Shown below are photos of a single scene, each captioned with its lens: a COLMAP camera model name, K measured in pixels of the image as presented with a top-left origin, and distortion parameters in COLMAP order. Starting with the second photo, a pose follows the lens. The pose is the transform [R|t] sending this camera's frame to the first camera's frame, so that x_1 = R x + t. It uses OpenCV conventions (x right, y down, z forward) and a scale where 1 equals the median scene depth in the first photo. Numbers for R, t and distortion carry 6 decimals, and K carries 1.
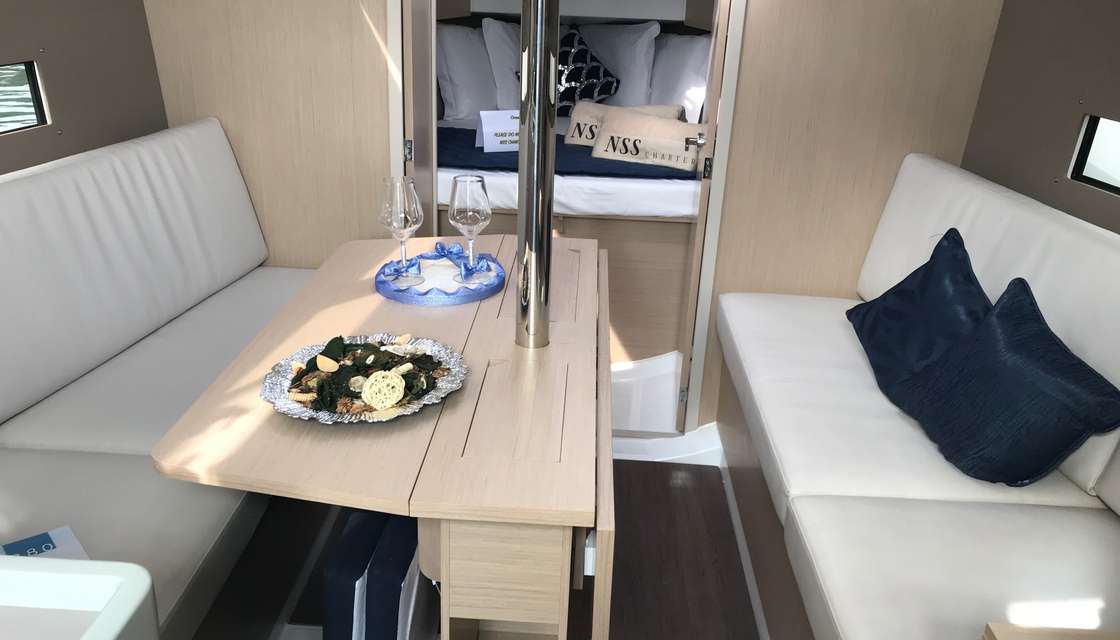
lens RADIAL K [[941.6, 0, 560.0], [0, 941.6, 320.0], [0, 0, 1]] dist [0.120935, -0.131608]
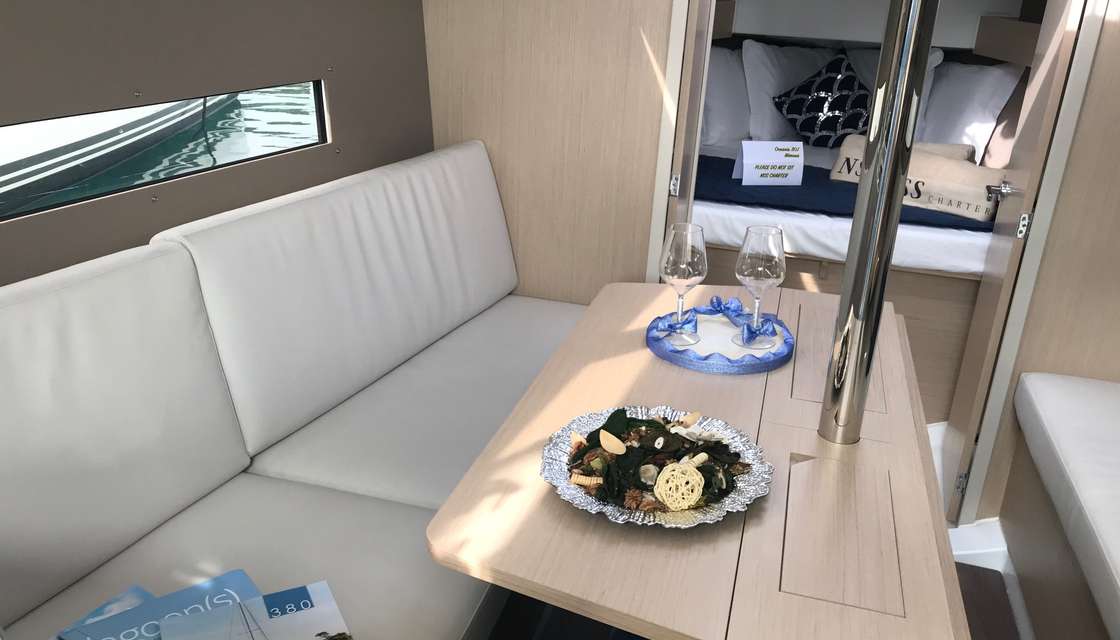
lens RADIAL K [[958.1, 0, 565.8], [0, 958.1, 307.6], [0, 0, 1]] dist [0.046625, -0.001462]
pose [[0.976863, 0.087177, -0.195294, -0.082445], [-0.092193, 0.995601, -0.016721, -0.039870], [0.192977, 0.034339, 0.980602, 0.076744]]
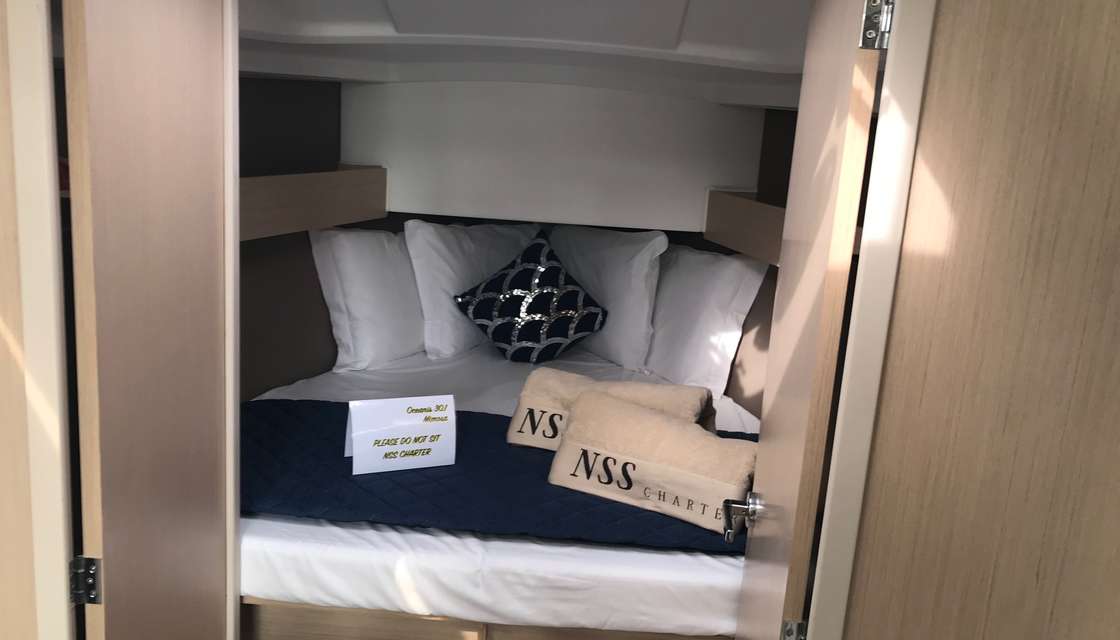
lens RADIAL K [[941.6, 0, 560.0], [0, 941.6, 320.0], [0, 0, 1]] dist [0.120935, -0.131608]
pose [[0.999672, 0.025502, -0.002412, 0.059655], [-0.025570, 0.987789, -0.153687, -0.275817], [-0.001537, 0.153699, 0.988117, 0.653043]]
